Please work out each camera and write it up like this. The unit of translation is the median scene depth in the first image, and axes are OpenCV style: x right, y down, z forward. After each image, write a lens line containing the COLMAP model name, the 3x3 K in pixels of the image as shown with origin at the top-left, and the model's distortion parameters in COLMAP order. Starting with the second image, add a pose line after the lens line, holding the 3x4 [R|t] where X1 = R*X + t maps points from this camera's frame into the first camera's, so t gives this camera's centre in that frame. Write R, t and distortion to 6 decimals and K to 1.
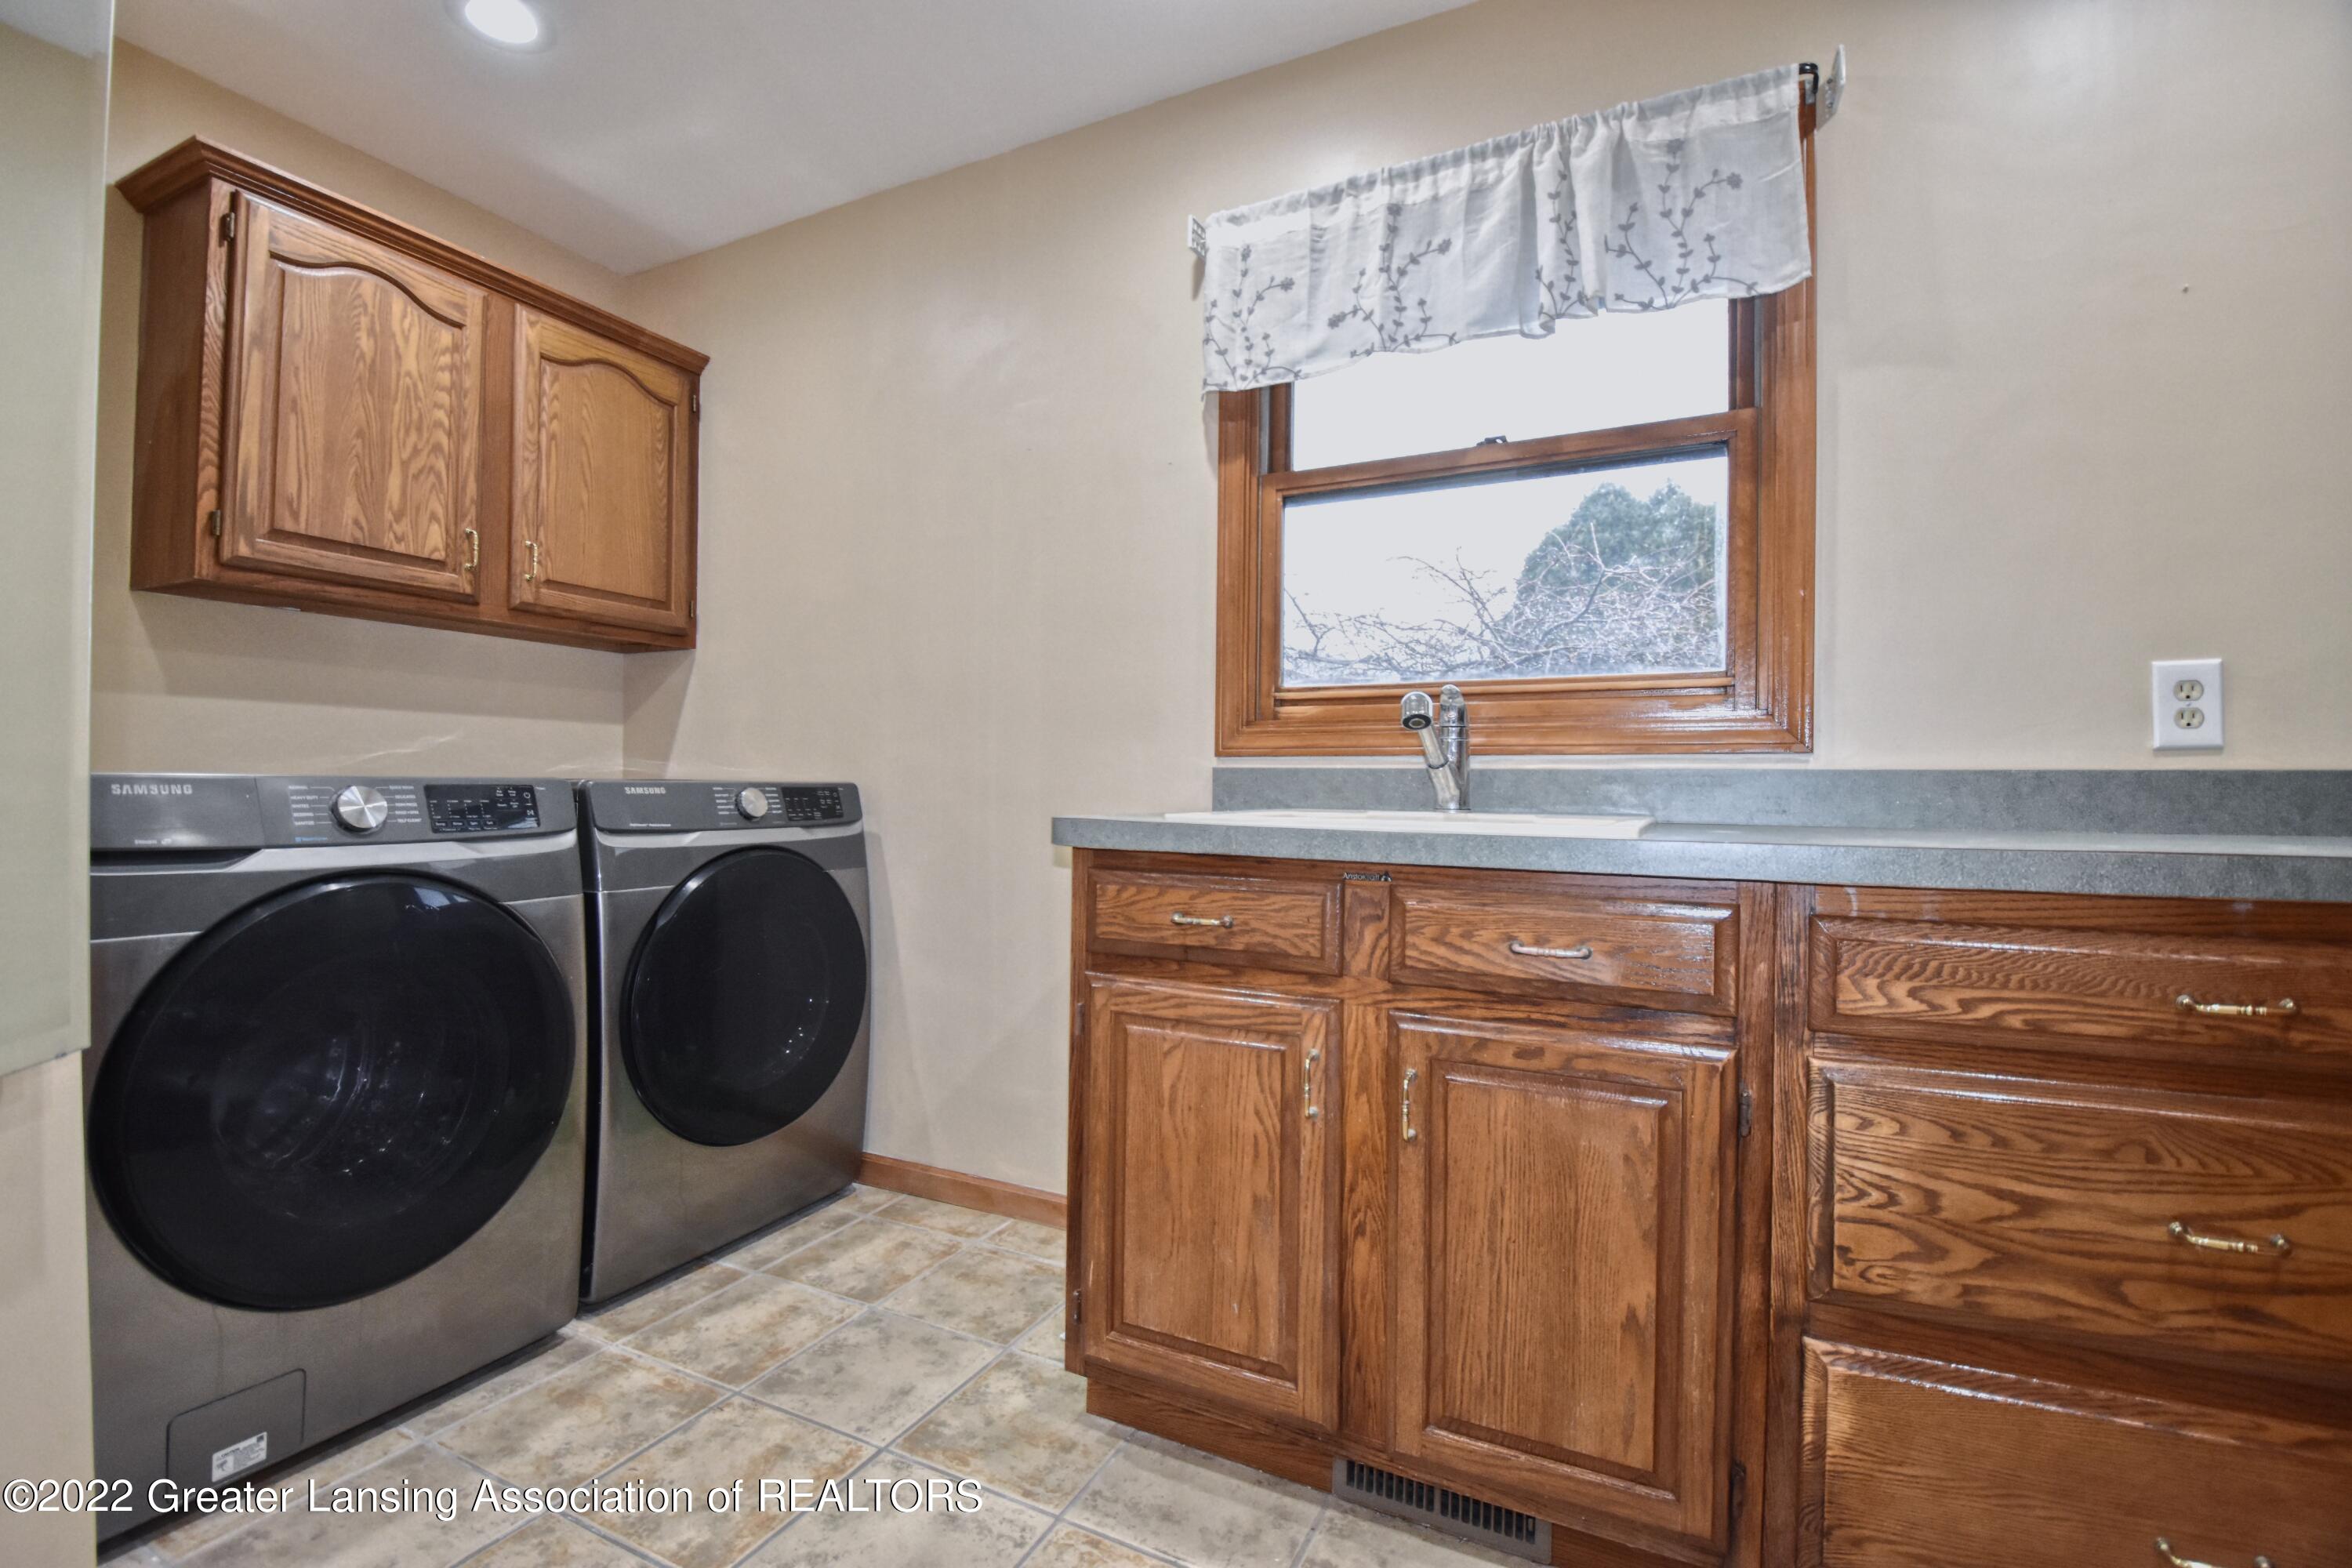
lens RADIAL K [[1050.5, 0, 1176.0], [0, 1050.5, 783.5], [0, 0, 1]] dist [-0.000475, -0.000015]
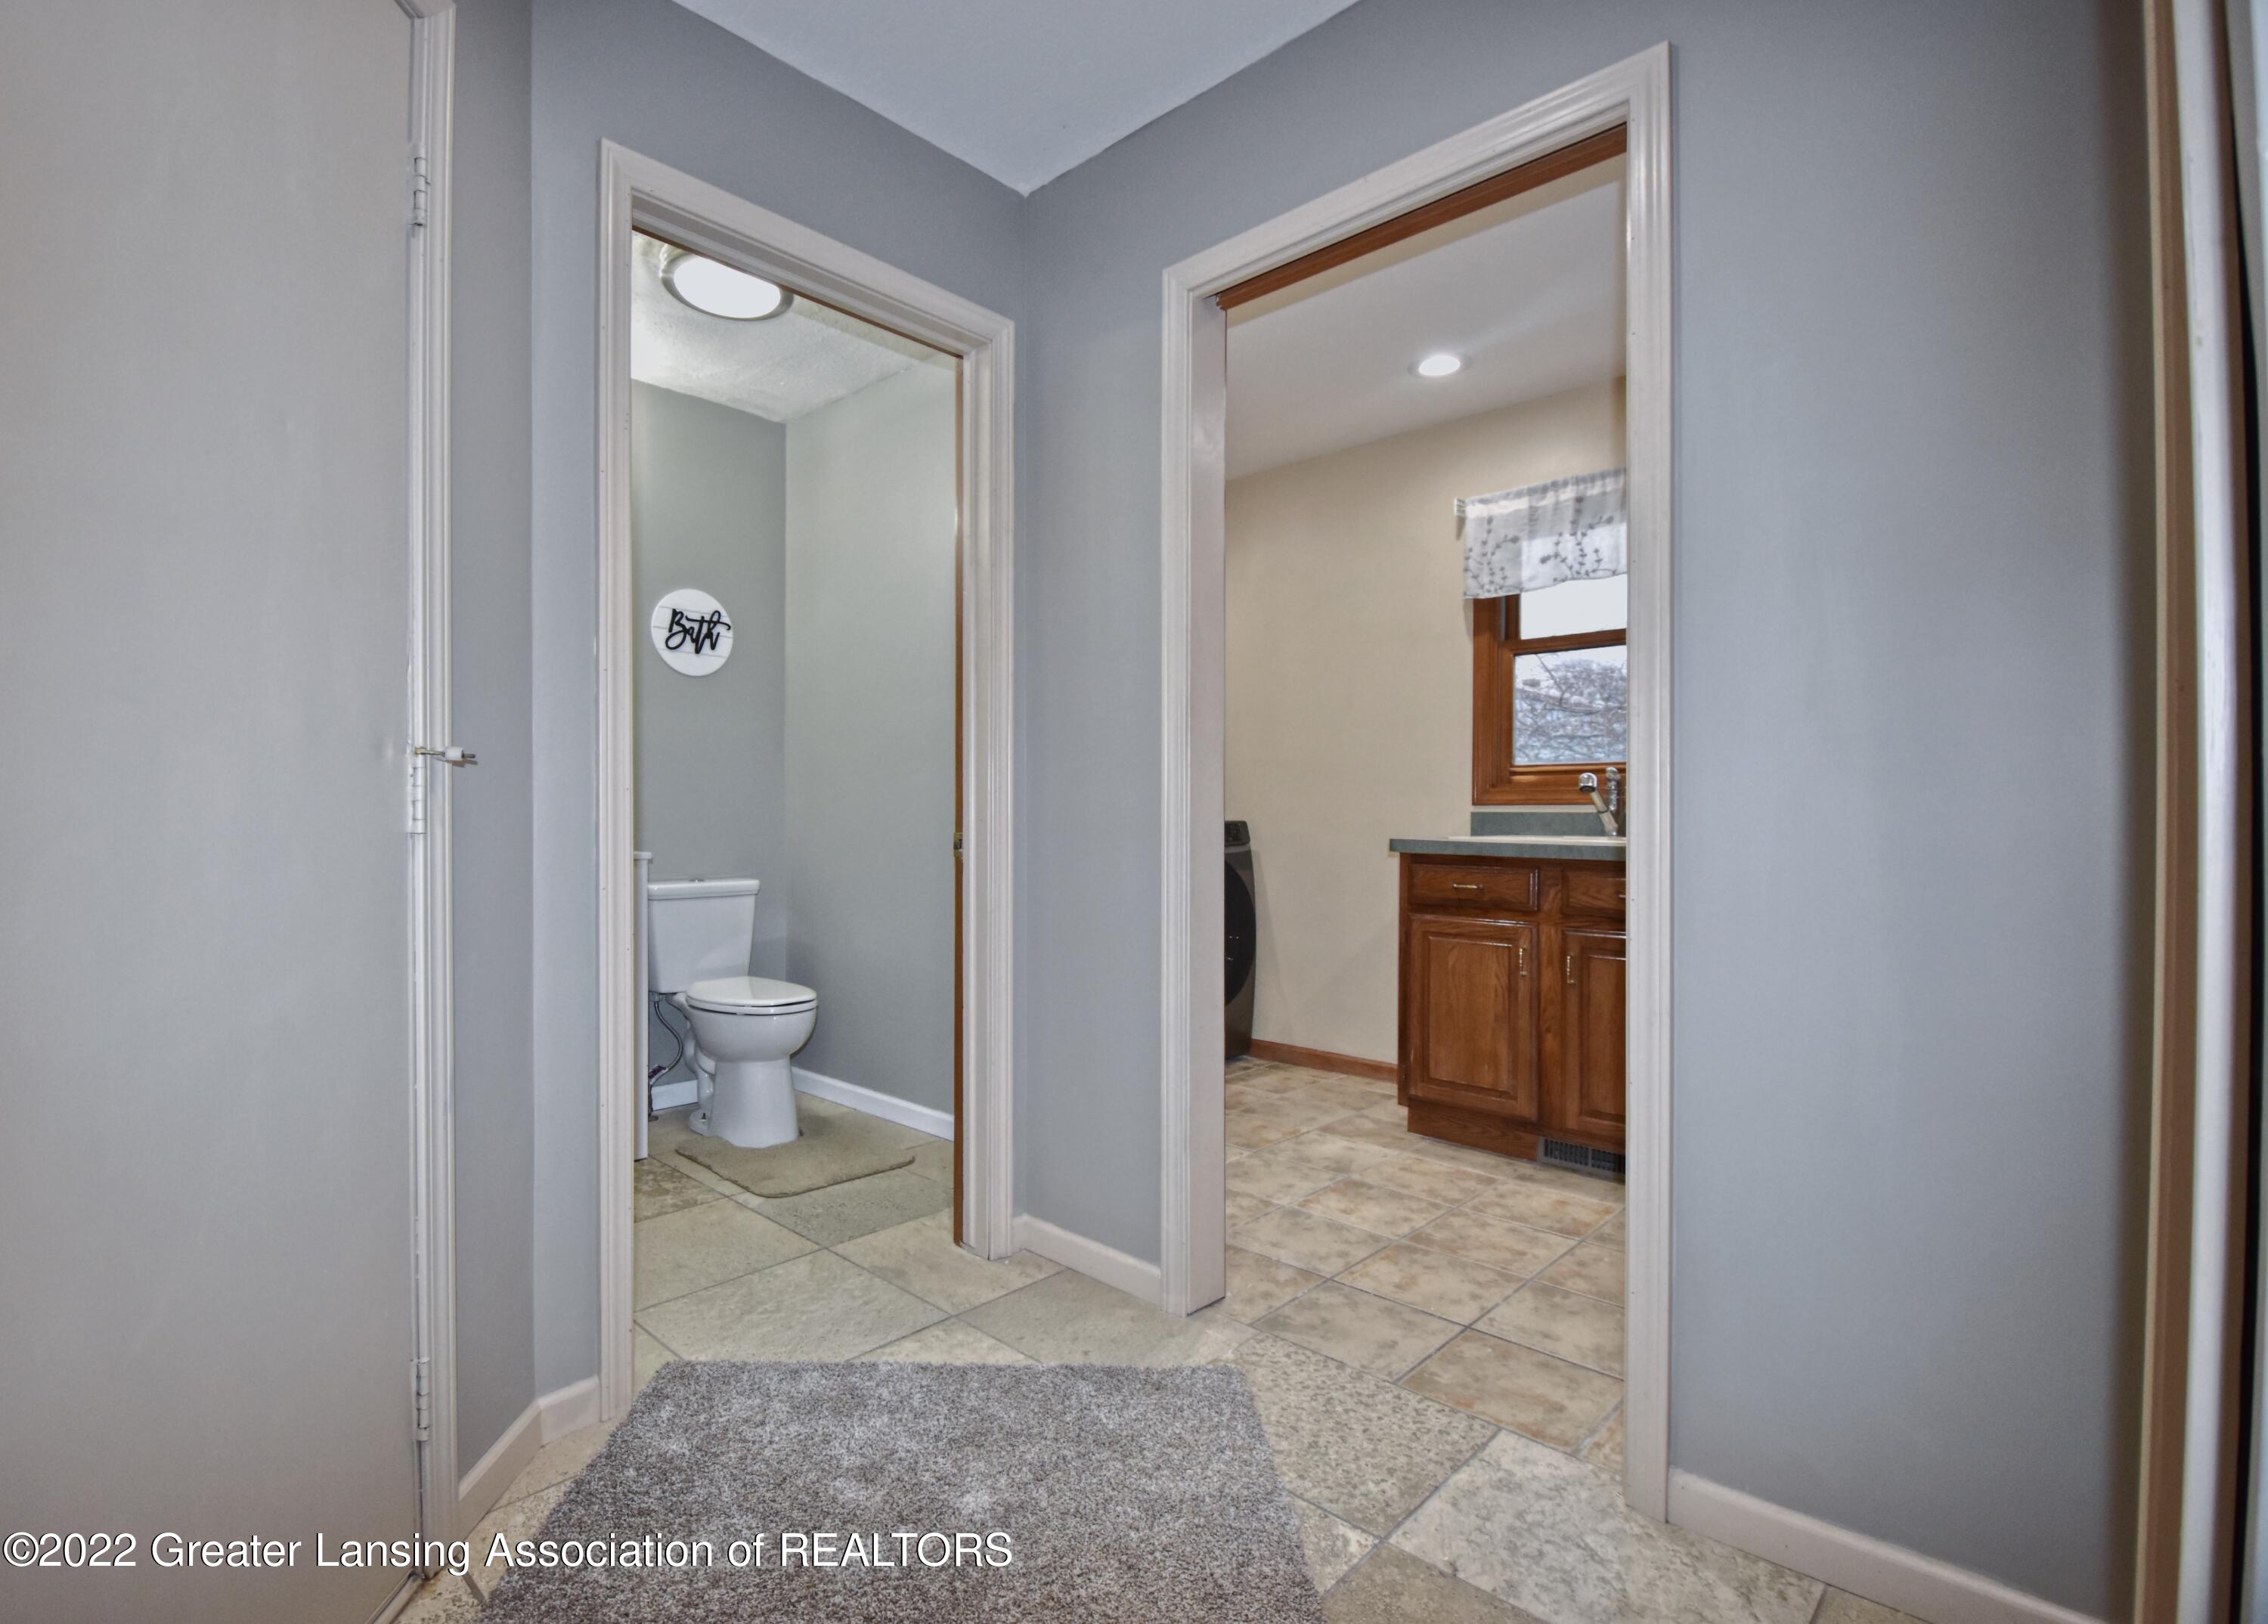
lens RADIAL K [[1083.6, 0, 1035.1], [0, 1083.6, 819.8], [0, 0, 1]] dist [0.003677, 0.000039]
pose [[0.942782, -0.006771, -0.333340, -0.056215], [0.009069, 0.999945, 0.005339, -0.020592], [0.333285, -0.008056, 0.942792, -1.108346]]
